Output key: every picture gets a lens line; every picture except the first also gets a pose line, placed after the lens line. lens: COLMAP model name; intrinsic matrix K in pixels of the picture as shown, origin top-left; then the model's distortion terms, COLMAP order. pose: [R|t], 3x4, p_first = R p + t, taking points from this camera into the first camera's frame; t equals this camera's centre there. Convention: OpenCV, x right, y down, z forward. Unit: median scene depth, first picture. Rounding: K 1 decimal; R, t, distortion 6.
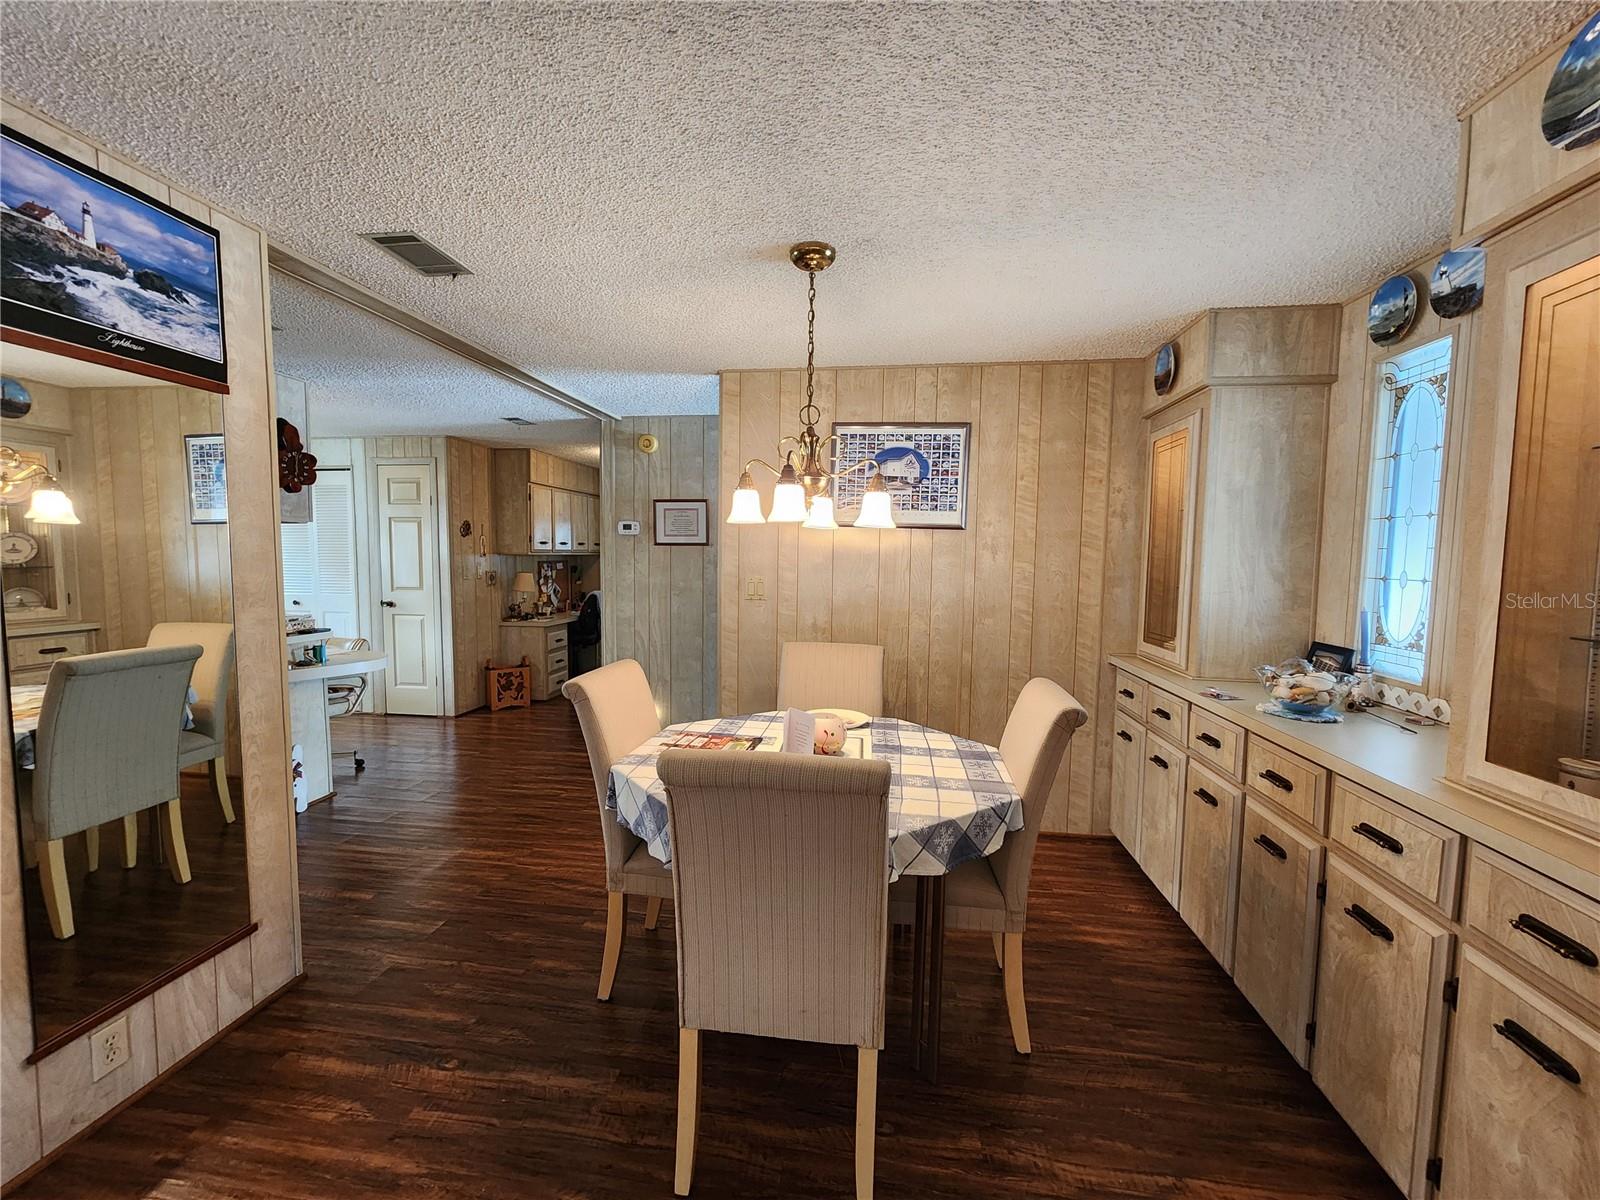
lens RADIAL K [[661.9, 0, 792.9], [0, 661.9, 605.1], [0, 0, 1]] dist [-0.000597, 0.000833]
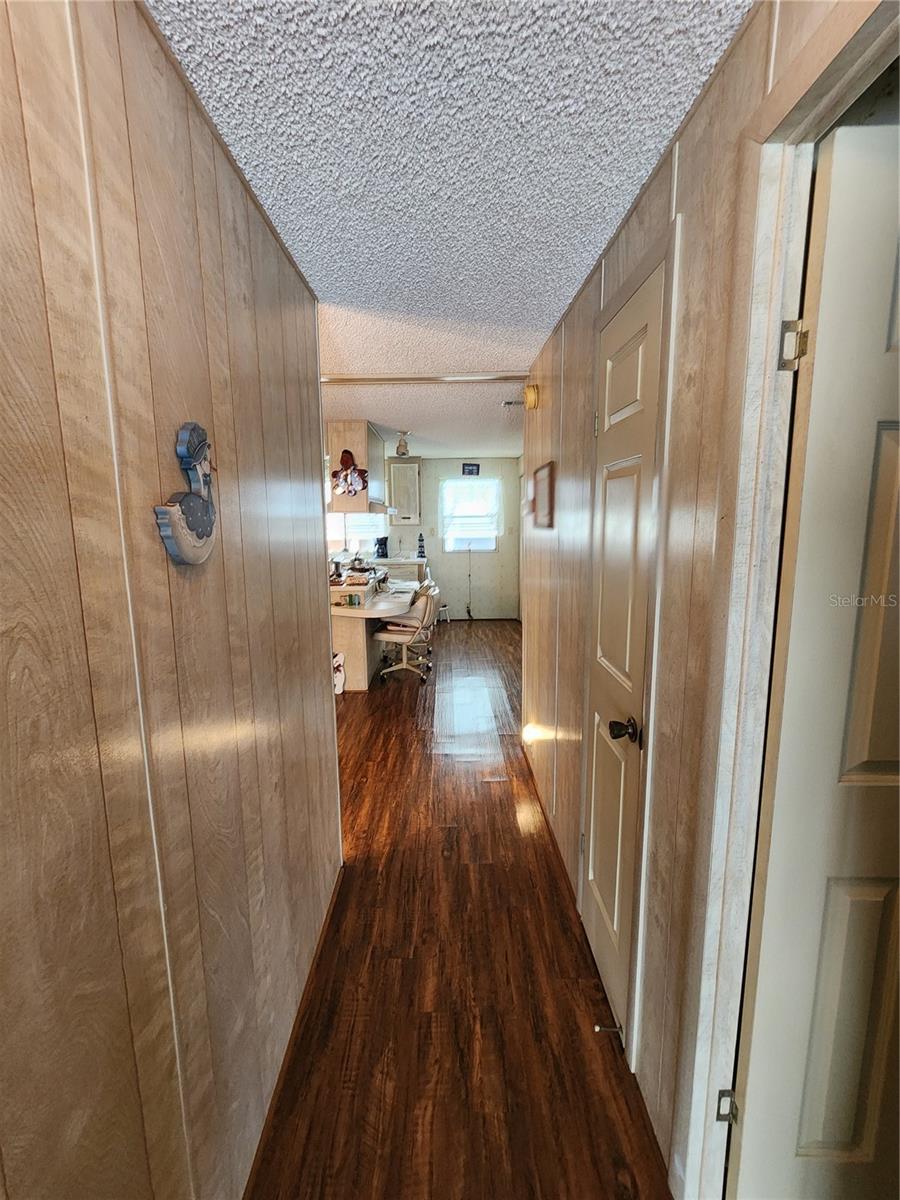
lens RADIAL K [[496.4, 0, 449.6], [0, 496.4, 588.5], [0, 0, 1]] dist [-0.000597, 0.000833]
pose [[0.155274, 0.132215, -0.978984, 0.300551], [-0.063937, 0.990270, 0.123599, -0.073759], [0.985800, 0.043401, 0.162217, 0.682071]]
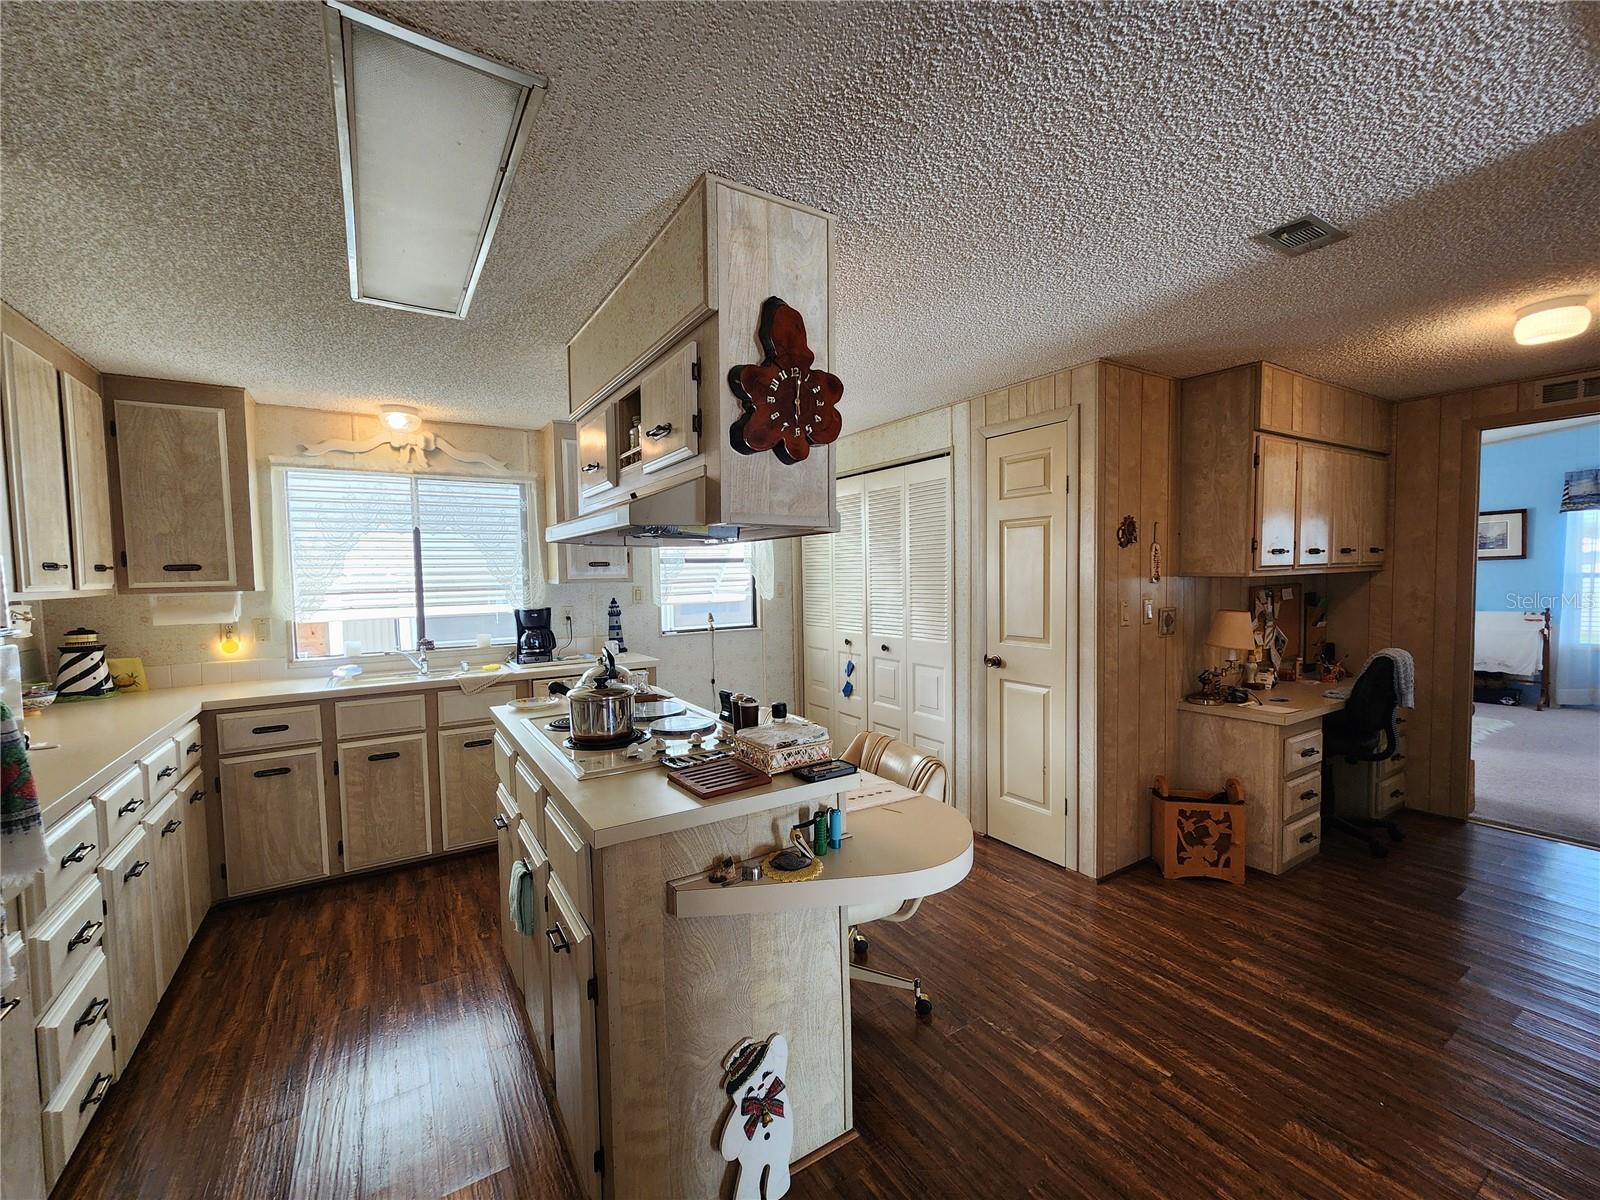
lens RADIAL K [[661.9, 0, 794.2], [0, 661.9, 610.7], [0, 0, 1]] dist [-0.000597, 0.000833]
pose [[0.646962, 0.023063, -0.762173, -0.267485], [-0.031465, 0.999499, 0.003536, -0.046464], [0.761872, 0.021695, 0.647364, 0.464268]]
